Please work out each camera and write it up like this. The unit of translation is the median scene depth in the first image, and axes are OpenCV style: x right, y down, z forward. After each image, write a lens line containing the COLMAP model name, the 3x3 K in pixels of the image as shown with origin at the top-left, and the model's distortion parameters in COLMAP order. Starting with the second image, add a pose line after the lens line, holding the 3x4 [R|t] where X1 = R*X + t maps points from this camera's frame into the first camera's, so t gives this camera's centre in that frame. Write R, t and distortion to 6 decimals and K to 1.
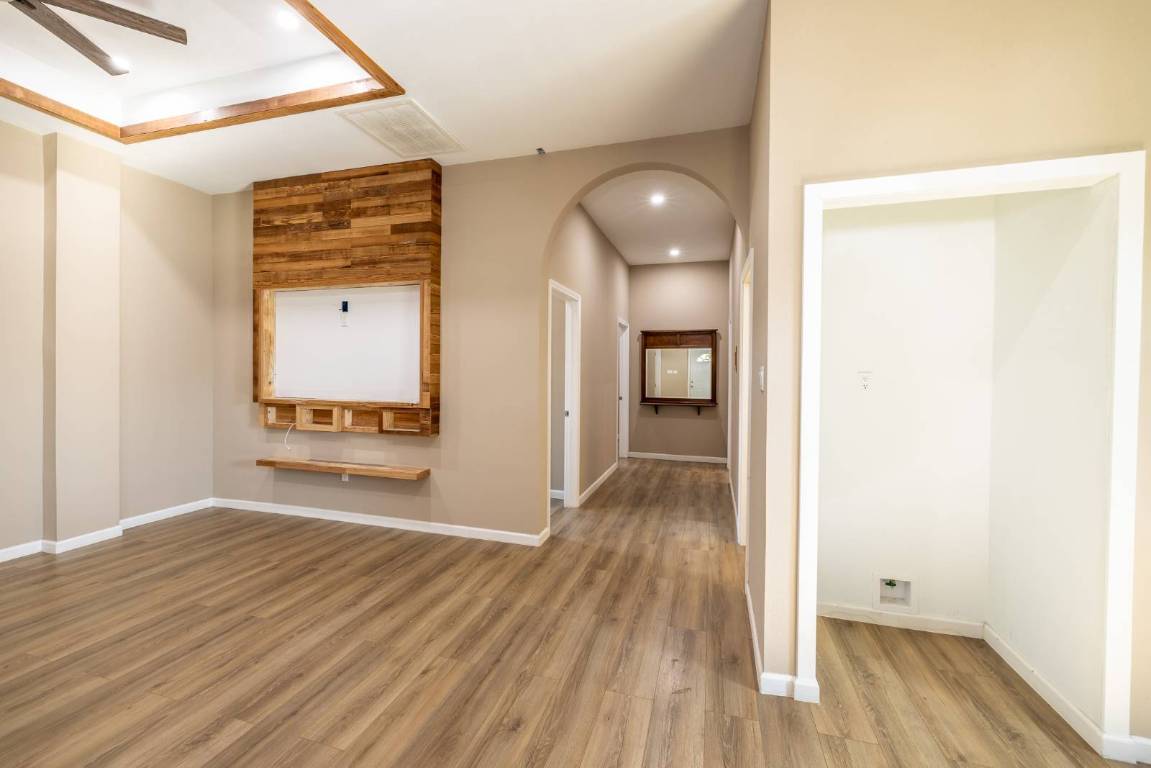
lens RADIAL K [[480.4, 0, 563.1], [0, 480.4, 375.3], [0, 0, 1]] dist [-0.003557, 0.000820]
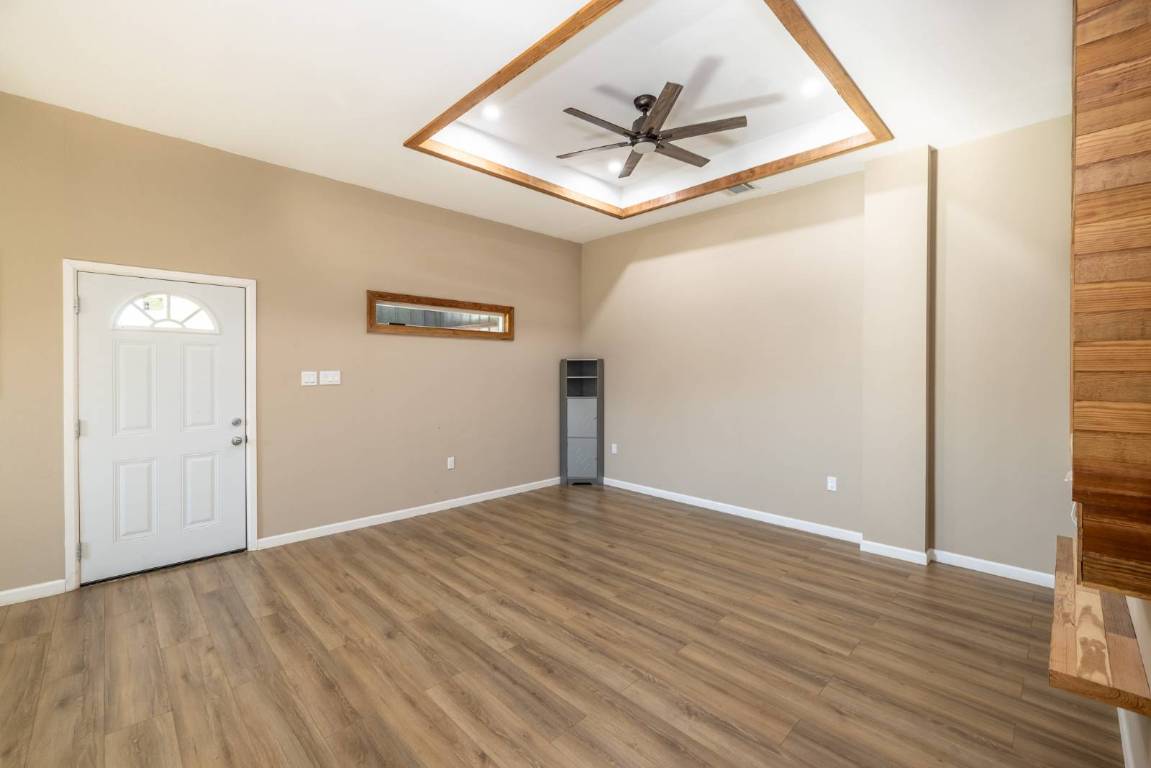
lens RADIAL K [[480.4, 0, 565.1], [0, 480.4, 375.3], [0, 0, 1]] dist [-0.003557, 0.000820]
pose [[-0.483379, -0.002687, -0.875407, 0.208349], [-0.014144, 0.999889, 0.004741, -0.019099], [0.875297, 0.014674, -0.483363, 0.876821]]
